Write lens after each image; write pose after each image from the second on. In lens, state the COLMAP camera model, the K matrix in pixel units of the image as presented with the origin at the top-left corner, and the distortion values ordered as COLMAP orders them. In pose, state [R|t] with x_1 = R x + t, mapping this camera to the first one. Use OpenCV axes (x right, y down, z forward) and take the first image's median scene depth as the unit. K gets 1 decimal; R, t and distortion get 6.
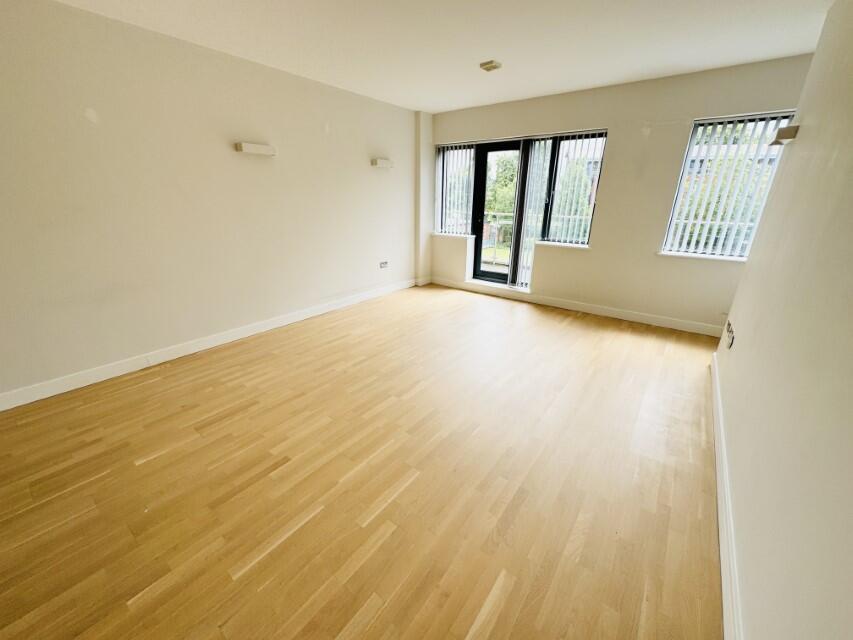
lens RADIAL K [[340.3, 0, 426.5], [0, 340.3, 320.0], [0, 0, 1]] dist [-0.001121, 0.000510]
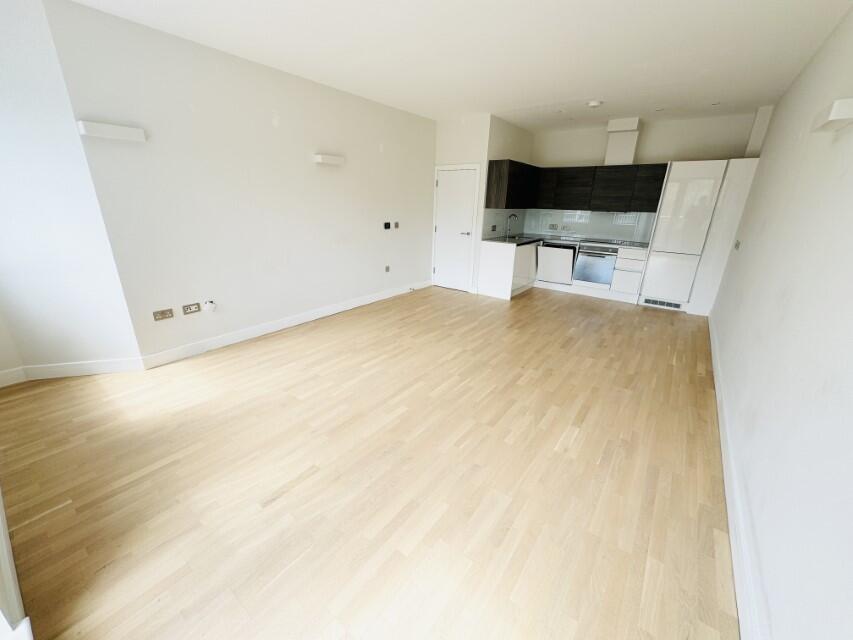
lens RADIAL K [[340.3, 0, 426.5], [0, 340.3, 320.0], [0, 0, 1]] dist [-0.001121, 0.000510]
pose [[-0.999570, -0.027059, -0.011338, 0.075408], [-0.028081, 0.770522, 0.636795, -0.622289], [-0.008495, 0.636839, -0.770950, 1.699861]]
